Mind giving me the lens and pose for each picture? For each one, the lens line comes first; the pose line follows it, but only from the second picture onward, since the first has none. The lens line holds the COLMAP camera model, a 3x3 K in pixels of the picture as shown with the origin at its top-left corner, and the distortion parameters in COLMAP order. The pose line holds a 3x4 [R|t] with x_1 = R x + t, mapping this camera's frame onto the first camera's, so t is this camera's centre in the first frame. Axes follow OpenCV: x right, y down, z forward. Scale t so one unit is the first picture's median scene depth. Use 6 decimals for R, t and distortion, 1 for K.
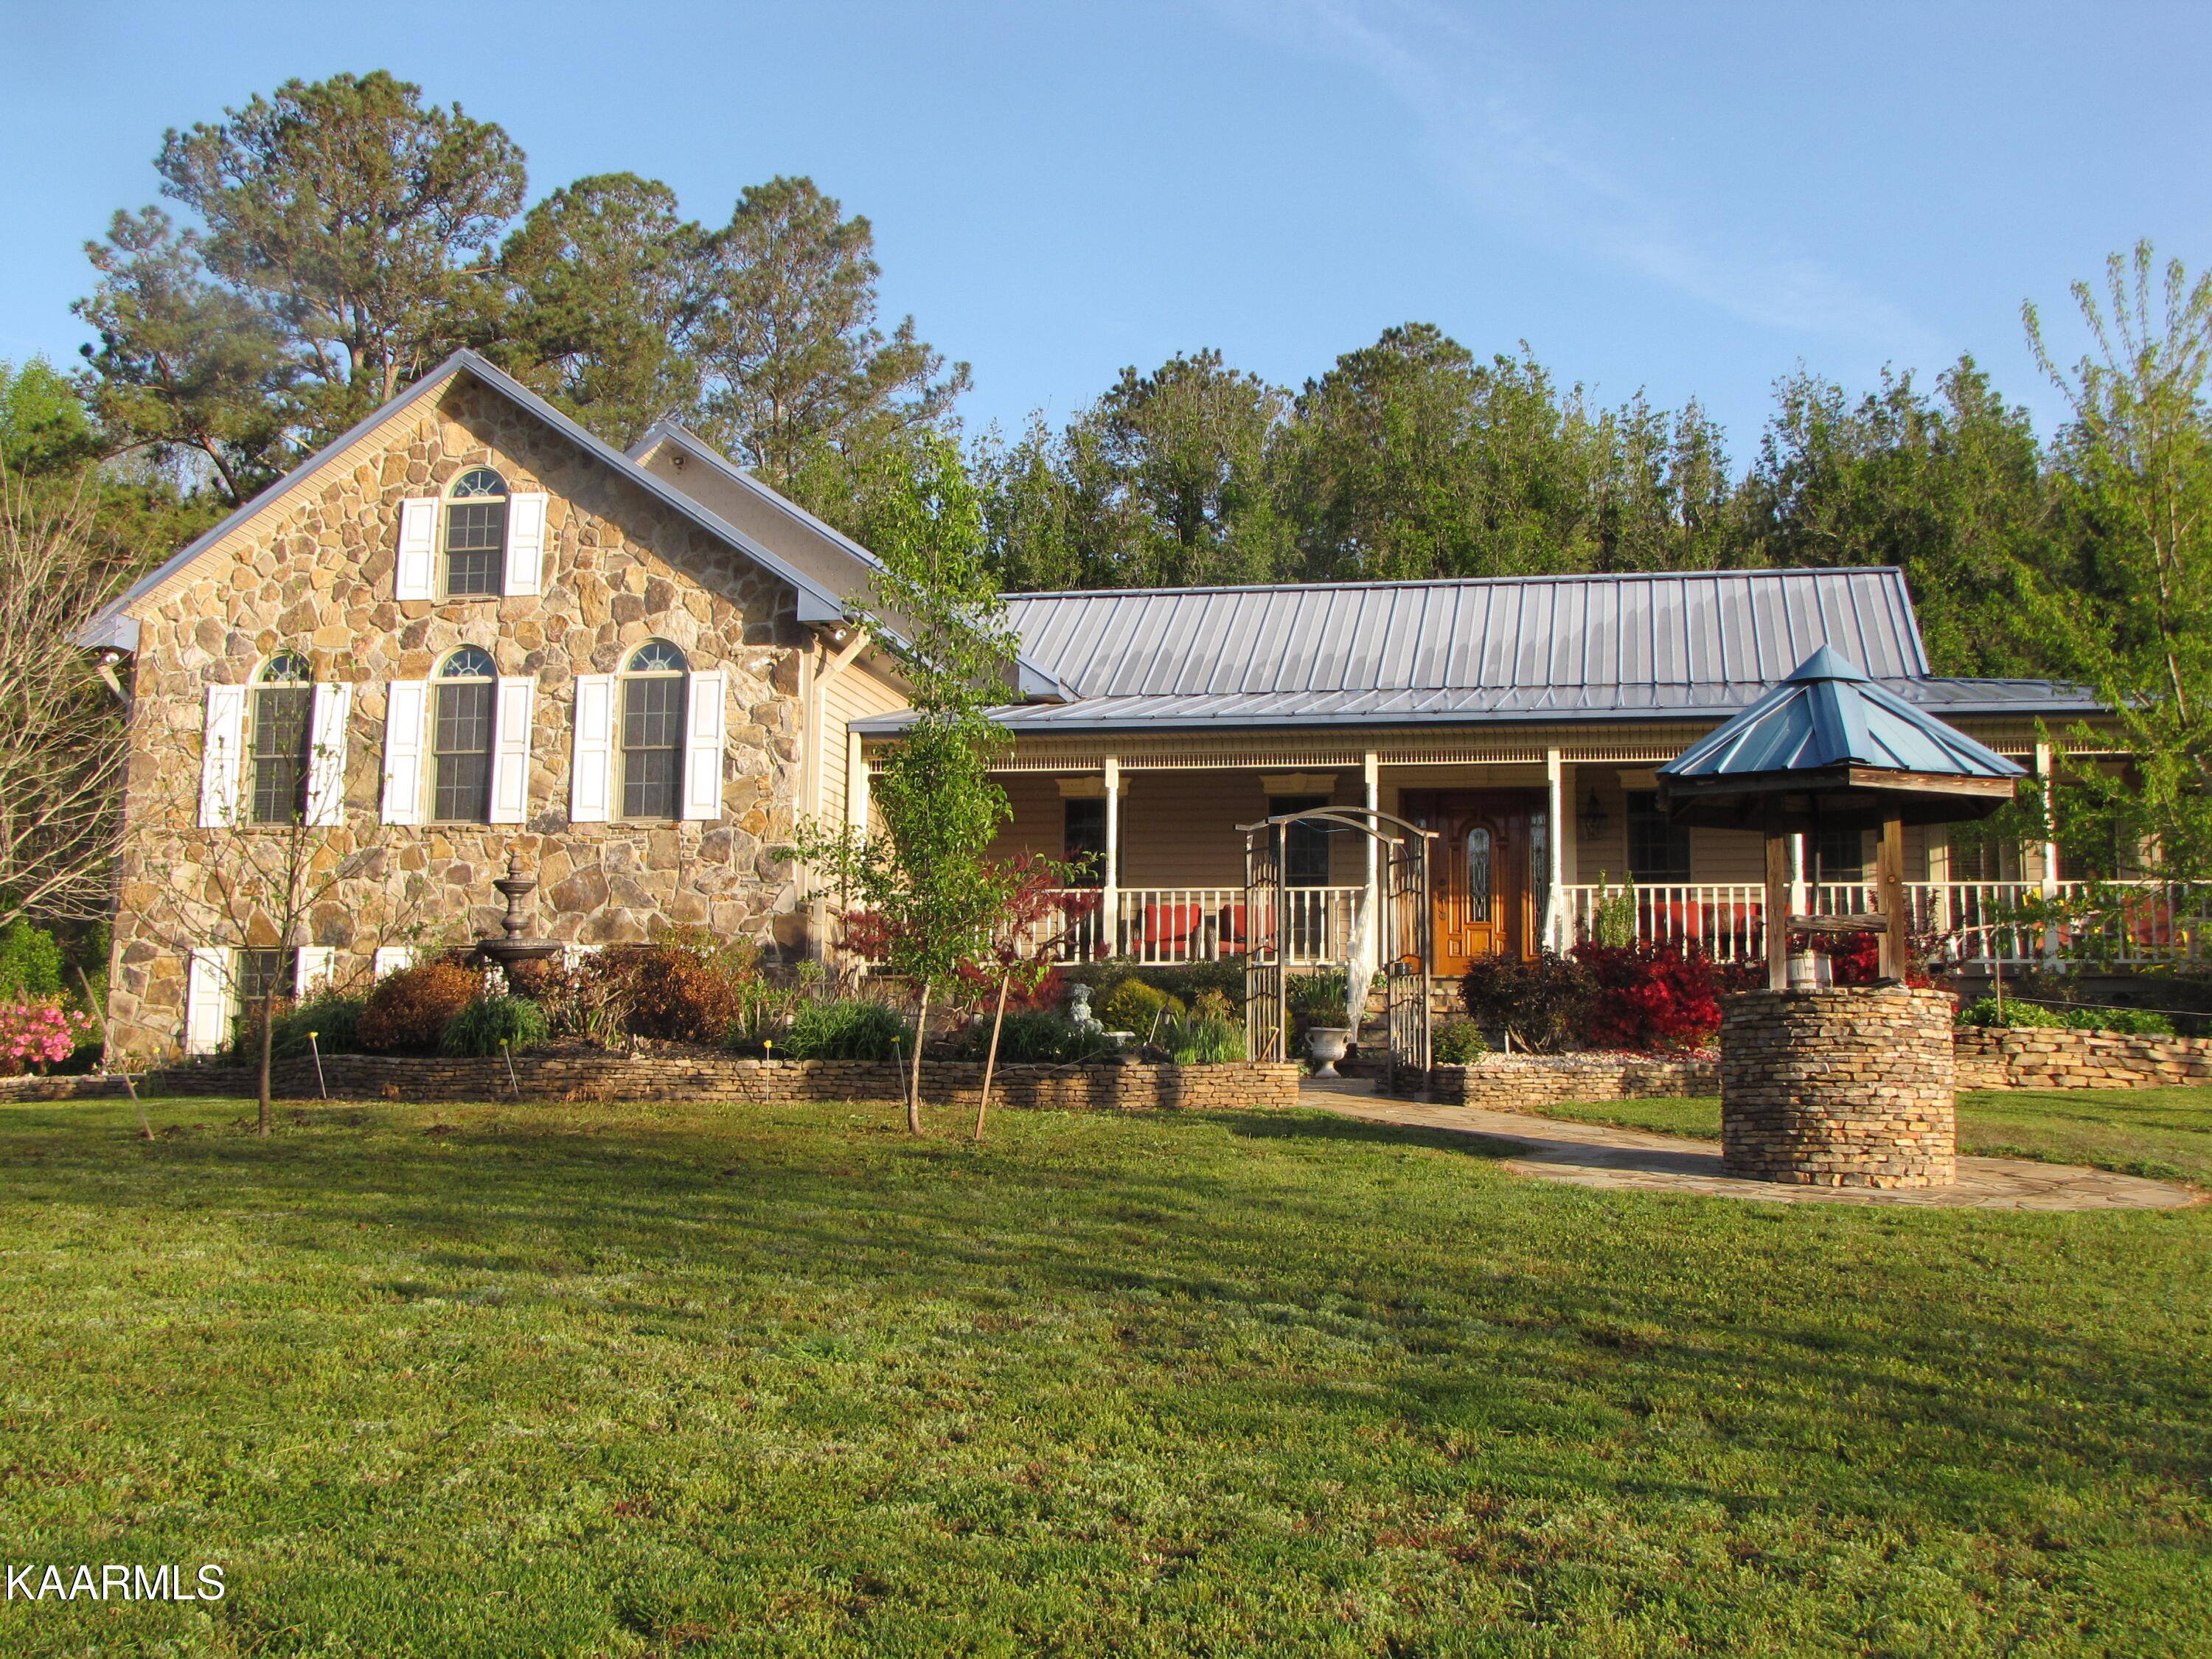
lens RADIAL K [[2553.7, 0, 1143.2], [0, 2553.7, 776.8], [0, 0, 1]] dist [-0.071395, 0.257644]
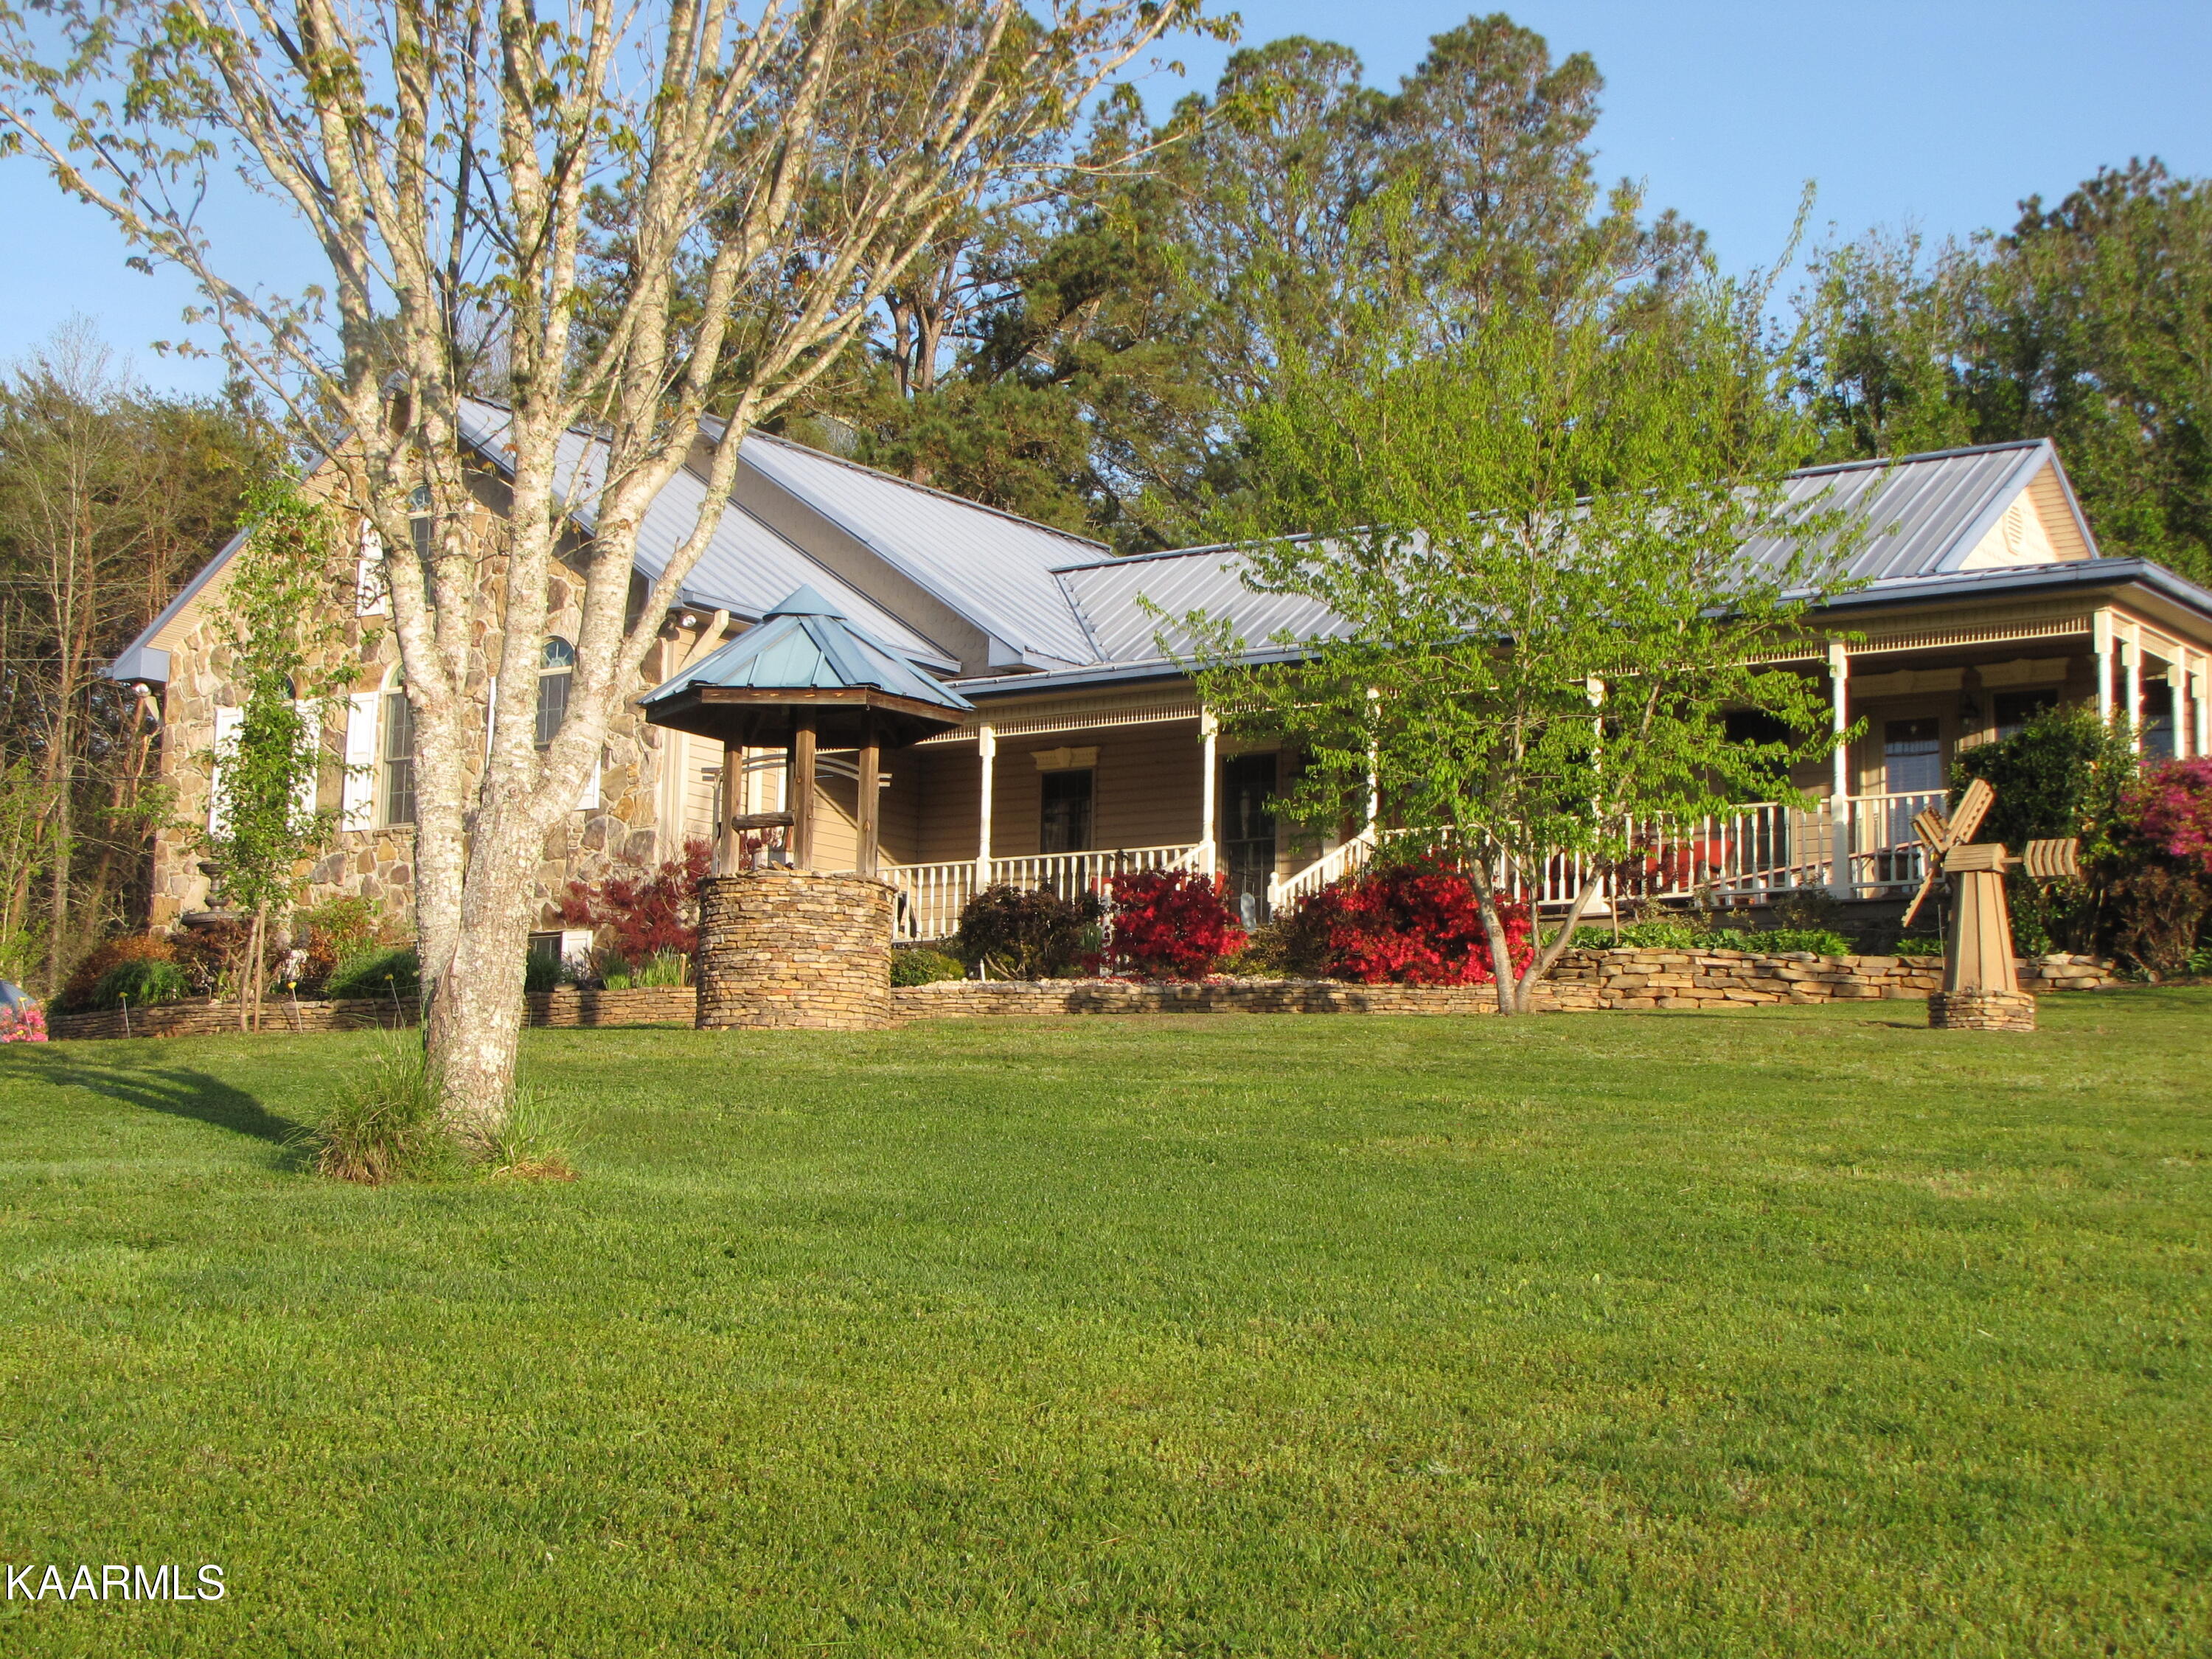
lens RADIAL K [[3612.6, 0, 1108.5], [0, 3612.6, 776.8], [0, 0, 1]] dist [0.120339, -0.062129]
pose [[0.924941, -0.055533, -0.376033, 0.574097], [0.052561, 0.998452, -0.018168, 0.041406], [0.376460, -0.002961, 0.926428, -0.275819]]
